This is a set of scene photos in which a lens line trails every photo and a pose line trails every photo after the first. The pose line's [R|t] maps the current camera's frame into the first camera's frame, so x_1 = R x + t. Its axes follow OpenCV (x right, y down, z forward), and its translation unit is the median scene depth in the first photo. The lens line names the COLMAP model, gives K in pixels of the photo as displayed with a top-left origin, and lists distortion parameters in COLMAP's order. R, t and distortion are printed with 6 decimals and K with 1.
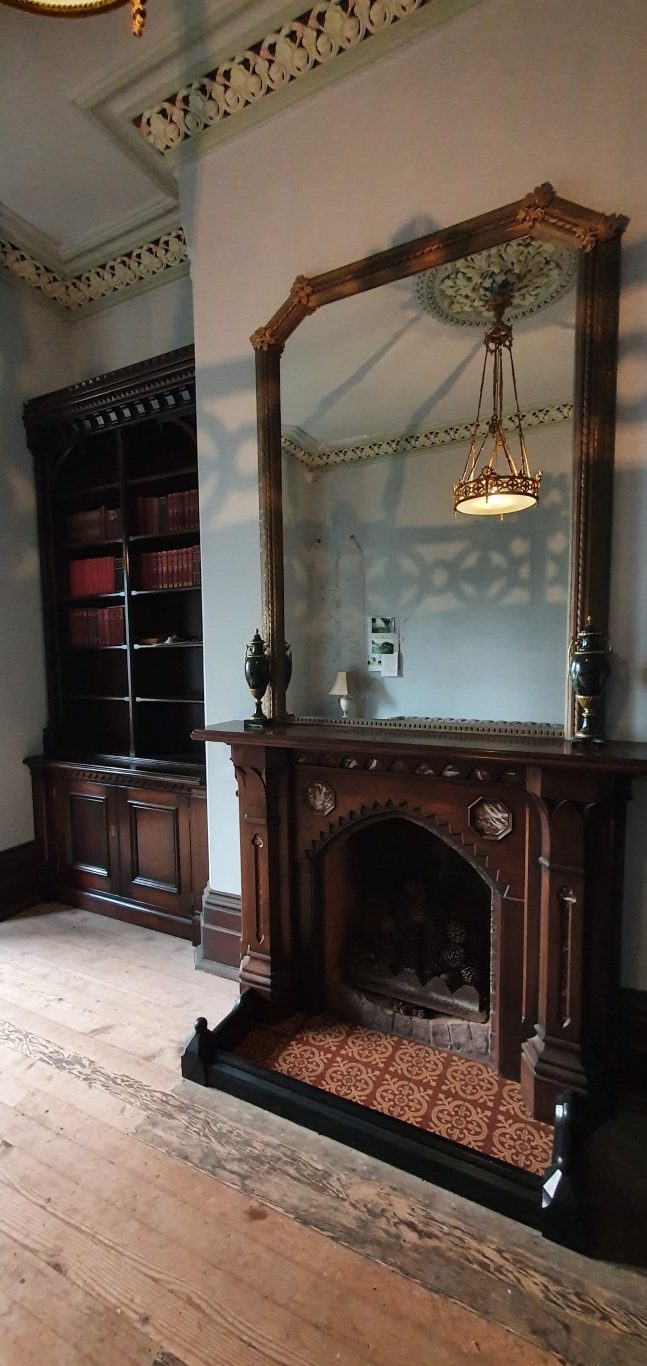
lens RADIAL K [[547.2, 0, 323.1], [0, 547.2, 687.1], [0, 0, 1]] dist [0.000813, 0.000606]
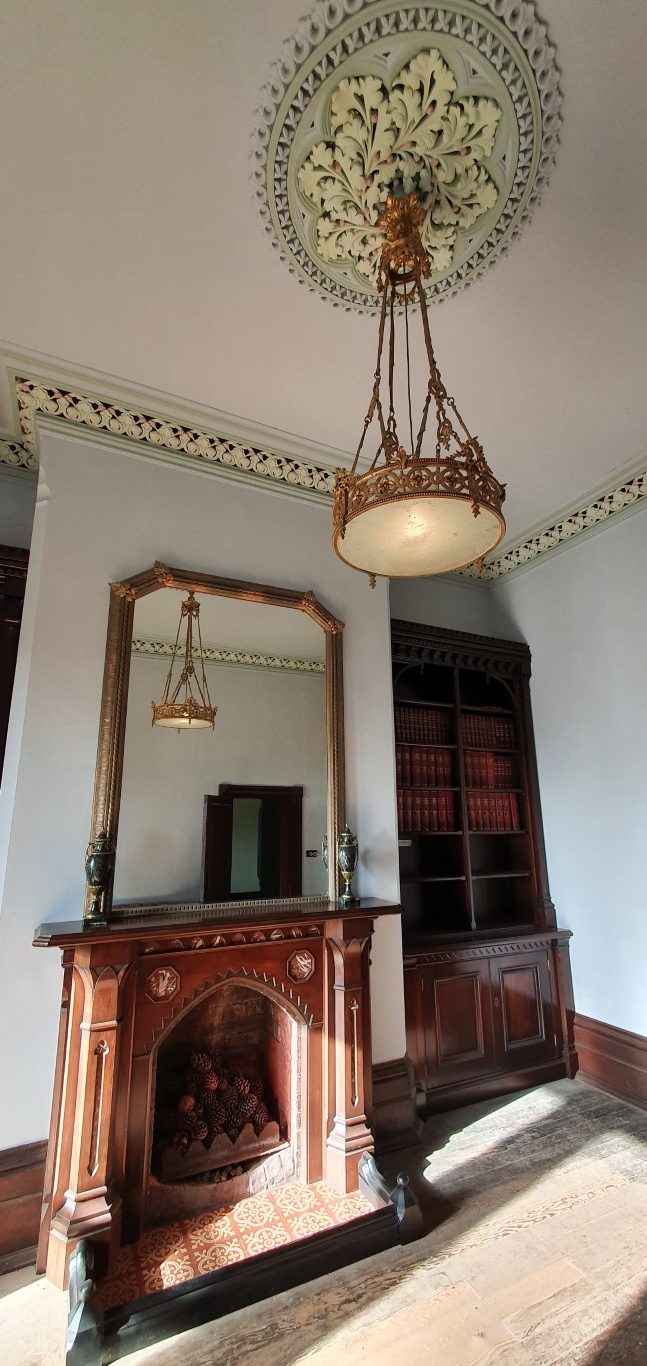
lens RADIAL K [[547.2, 0, 324.0], [0, 547.2, 679.7], [0, 0, 1]] dist [0.000813, 0.000606]
pose [[0.599273, 0.203419, 0.774269, -0.919608], [0.049121, 0.956012, -0.289186, -0.059214], [-0.799036, 0.211335, 0.562920, -0.018182]]
